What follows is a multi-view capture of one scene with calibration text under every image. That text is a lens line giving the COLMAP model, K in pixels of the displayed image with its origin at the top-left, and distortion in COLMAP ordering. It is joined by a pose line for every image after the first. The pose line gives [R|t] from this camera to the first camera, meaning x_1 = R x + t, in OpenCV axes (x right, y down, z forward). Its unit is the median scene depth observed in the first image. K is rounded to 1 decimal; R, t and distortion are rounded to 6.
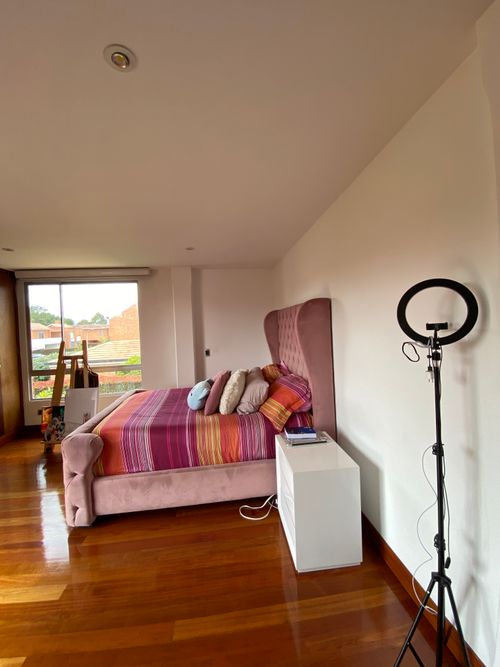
lens RADIAL K [[266.7, 0, 250.9], [0, 266.7, 331.6], [0, 0, 1]] dist [-0.007979, -0.007498]
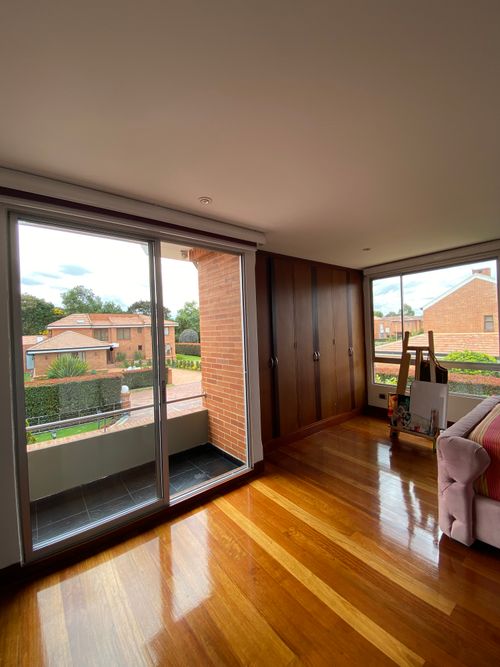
lens RADIAL K [[266.7, 0, 254.3], [0, 266.7, 331.5], [0, 0, 1]] dist [-0.007979, -0.007498]
pose [[0.527174, 0.028466, -0.849280, -0.166917], [-0.003615, 0.999505, 0.031257, 0.007314], [0.849749, -0.013408, 0.527016, -0.019603]]
